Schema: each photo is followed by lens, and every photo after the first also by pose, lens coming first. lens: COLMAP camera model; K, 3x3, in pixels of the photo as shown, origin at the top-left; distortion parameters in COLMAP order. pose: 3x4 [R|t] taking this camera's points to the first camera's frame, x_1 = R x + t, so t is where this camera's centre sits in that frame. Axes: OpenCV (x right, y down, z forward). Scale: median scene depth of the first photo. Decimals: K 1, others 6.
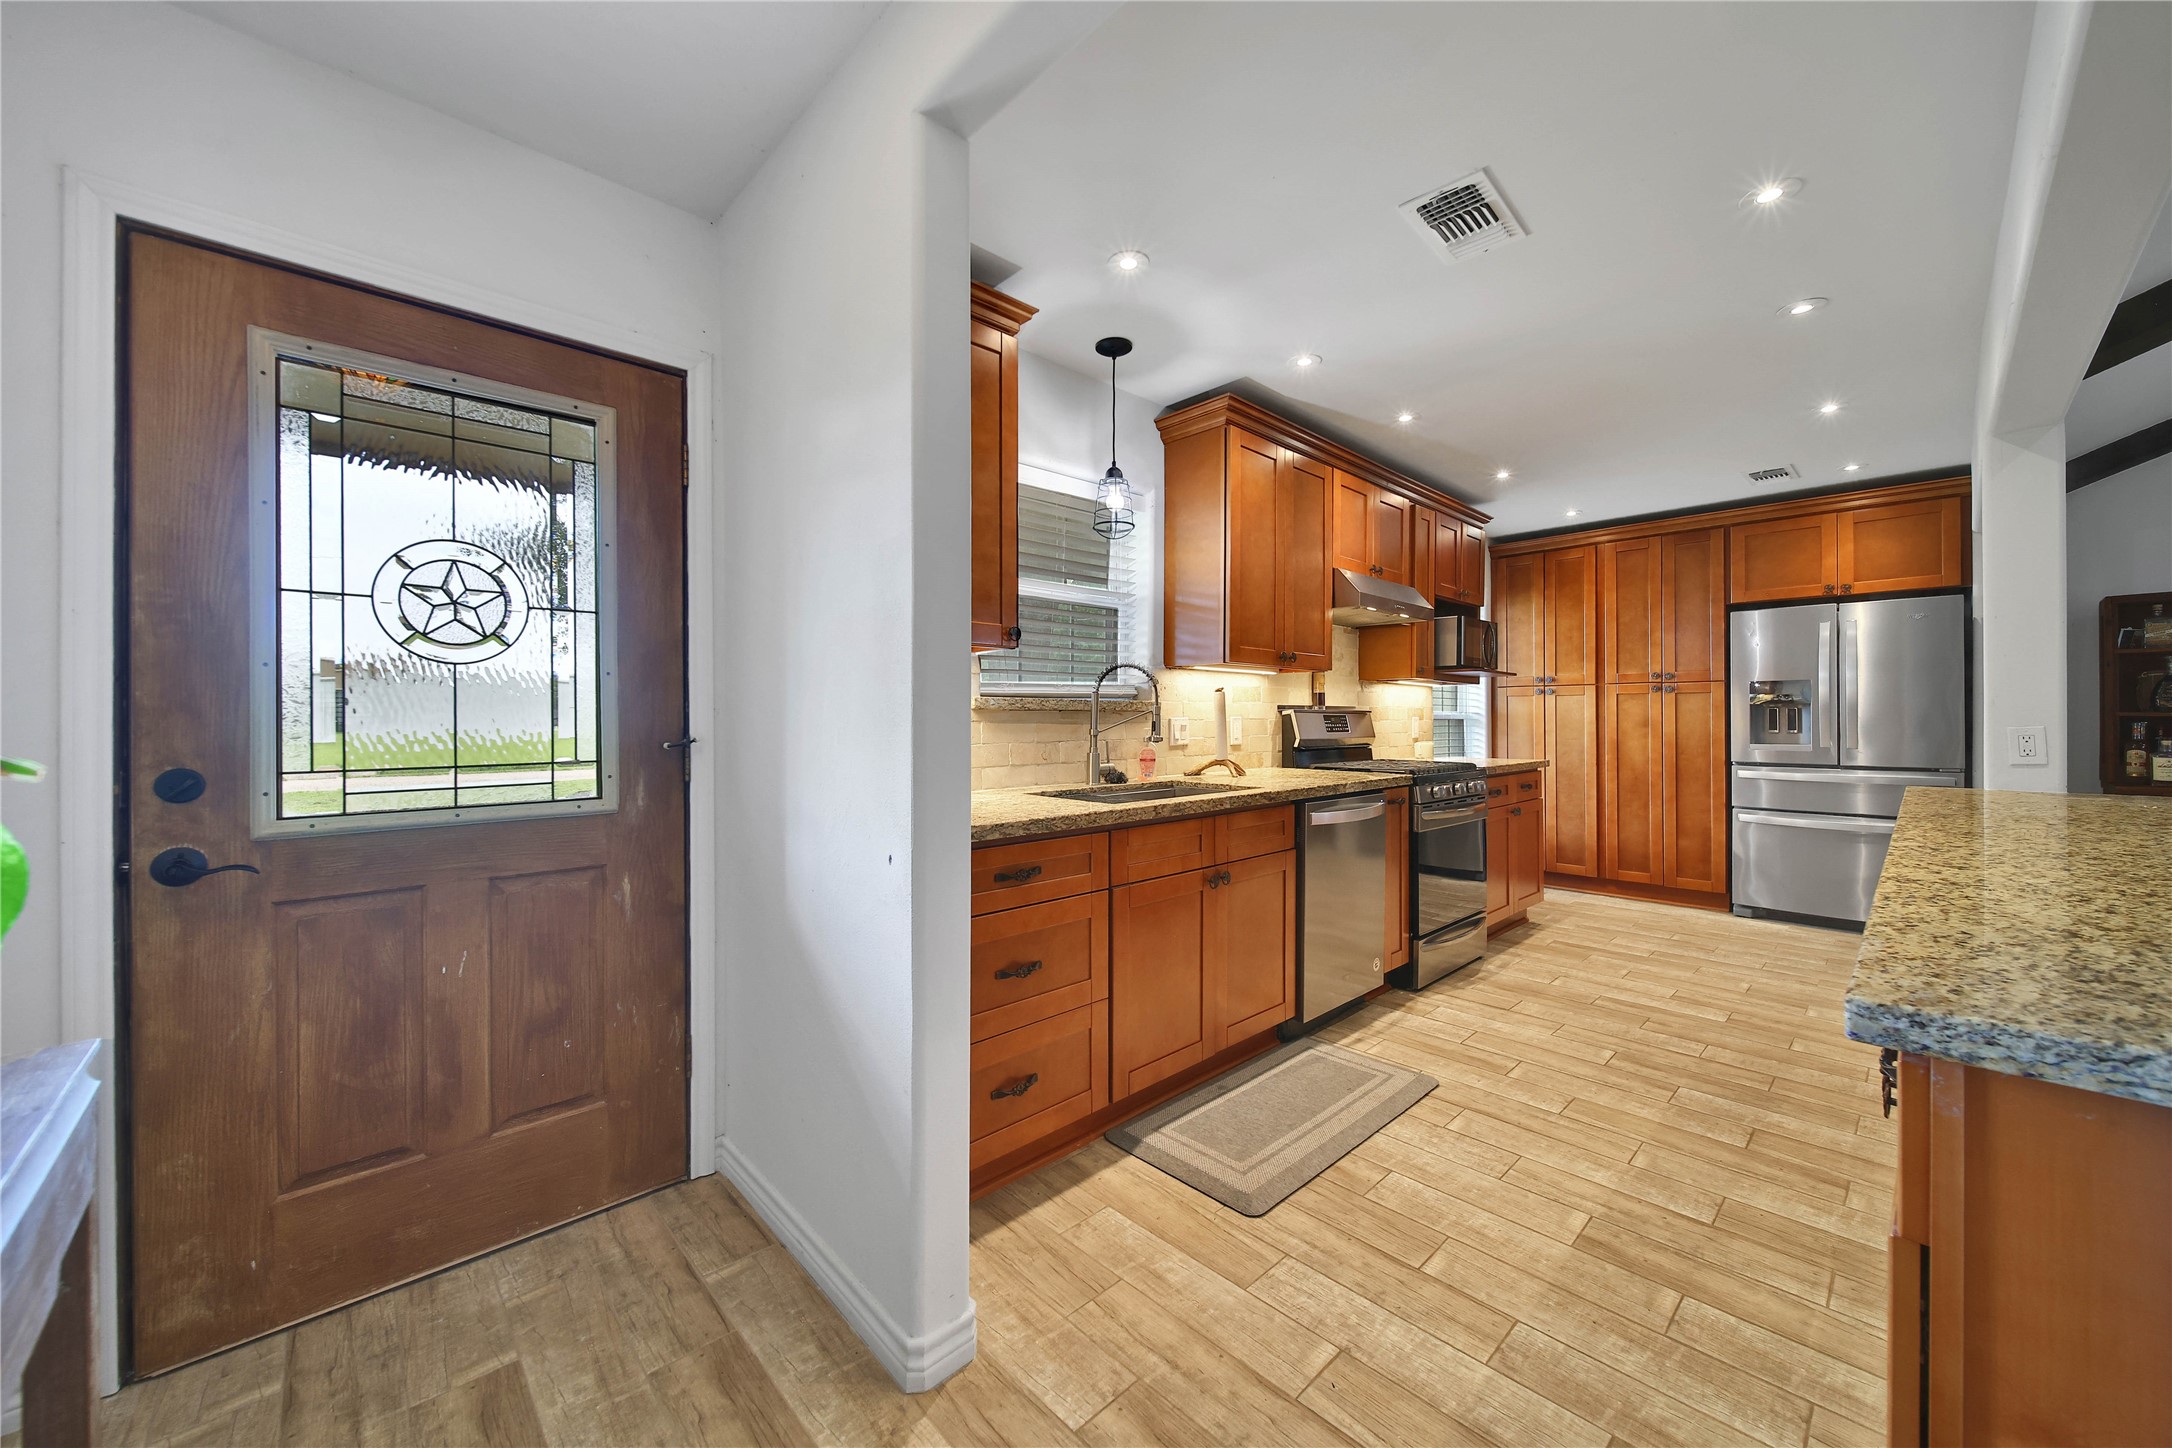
lens RADIAL K [[797.0, 0, 1072.4], [0, 797.0, 725.2], [0, 0, 1]] dist [0.008606, 0.000002]
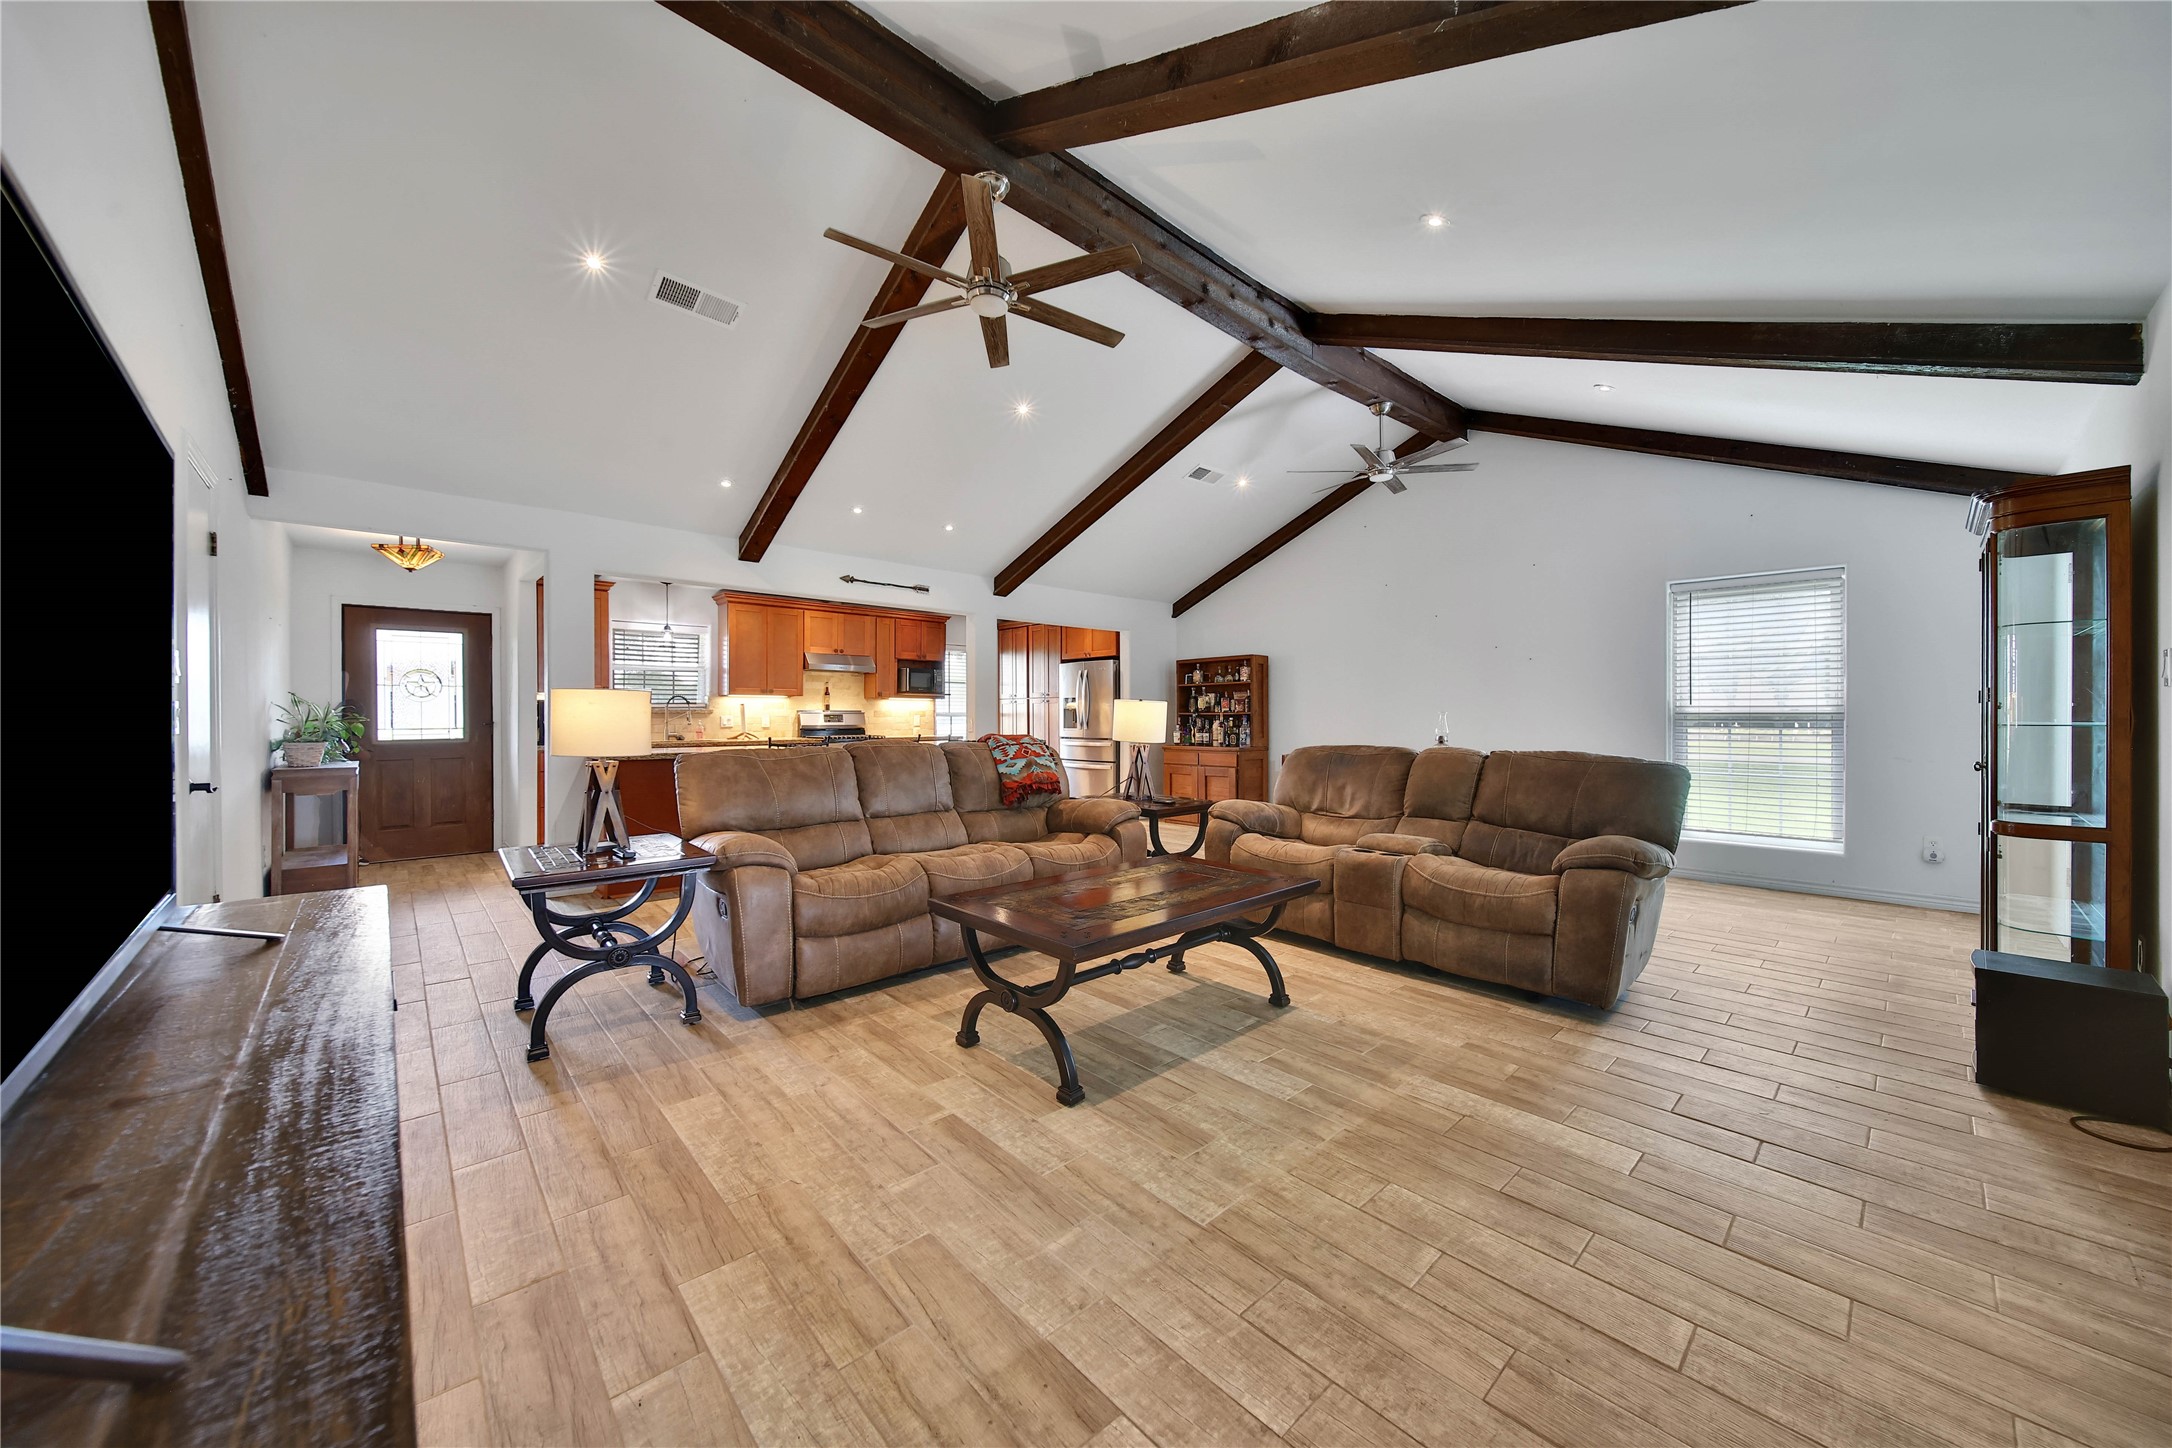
lens RADIAL K [[768.6, 0, 1092.1], [0, 768.6, 728.0], [0, 0, 1]] dist [0.000048, 0.000041]
pose [[0.999928, -0.000592, -0.012019, 1.276294], [0.000700, 0.999959, 0.009005, 0.007460], [0.012014, -0.009012, 0.999887, -1.354968]]
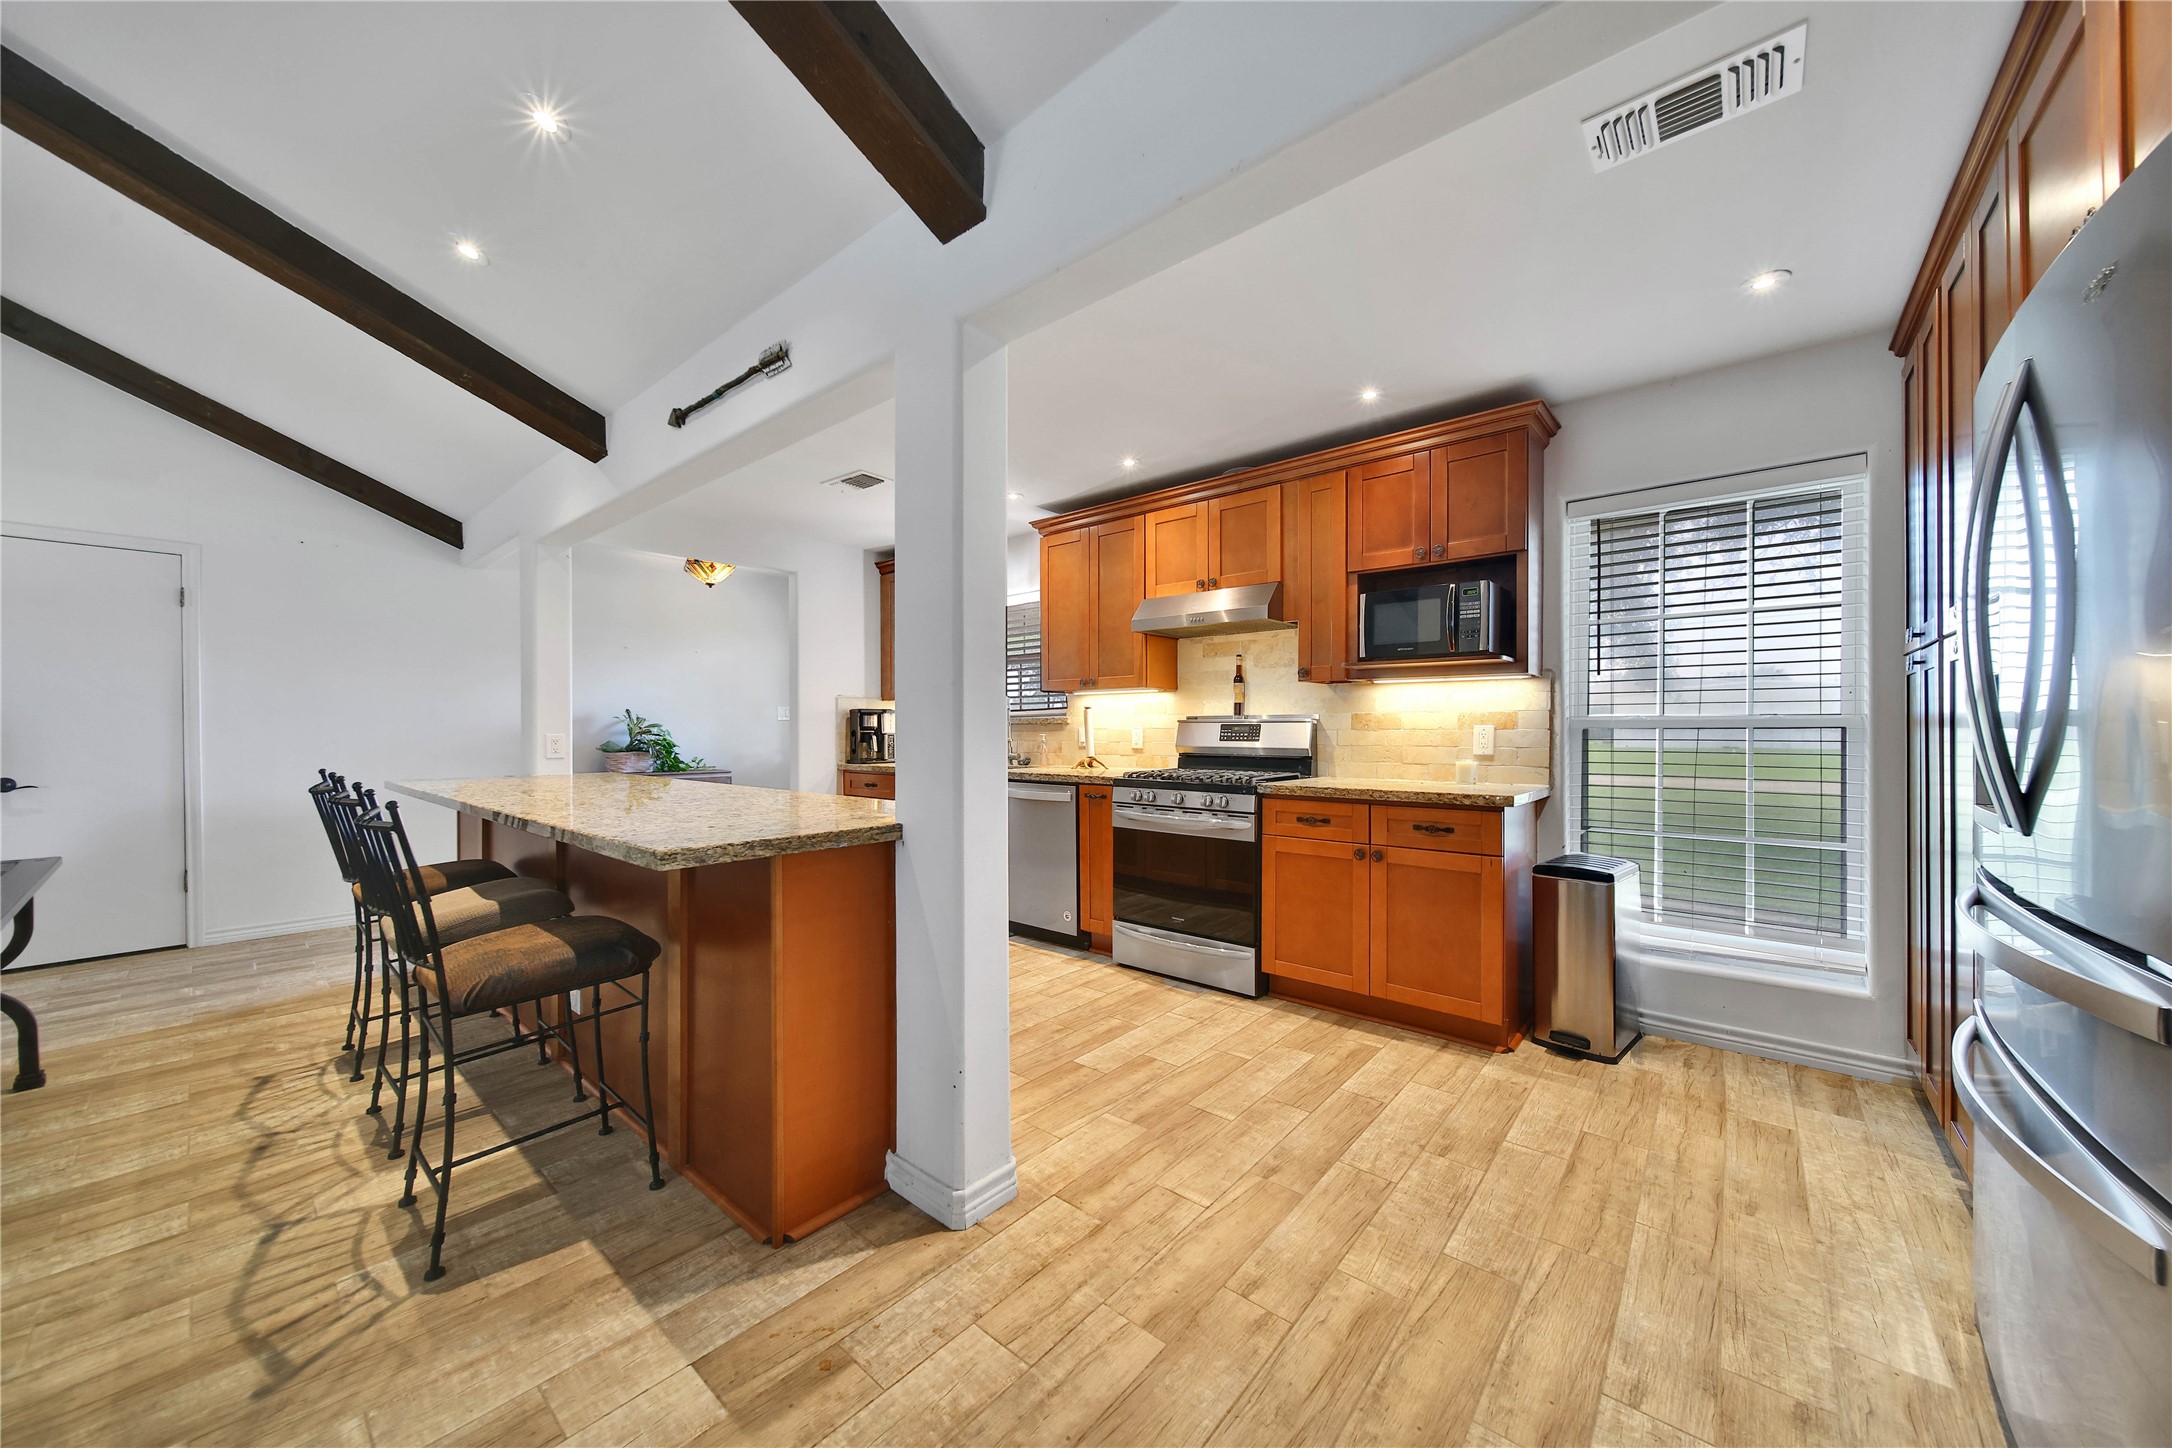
lens RADIAL K [[768.6, 0, 1092.1], [0, 768.6, 728.0], [0, 0, 1]] dist [0.000048, 0.000041]
pose [[0.109223, -0.003049, -0.994013, 1.508544], [0.000372, 0.999995, -0.003027, -0.006297], [0.994017, -0.000039, 0.109224, 0.828313]]
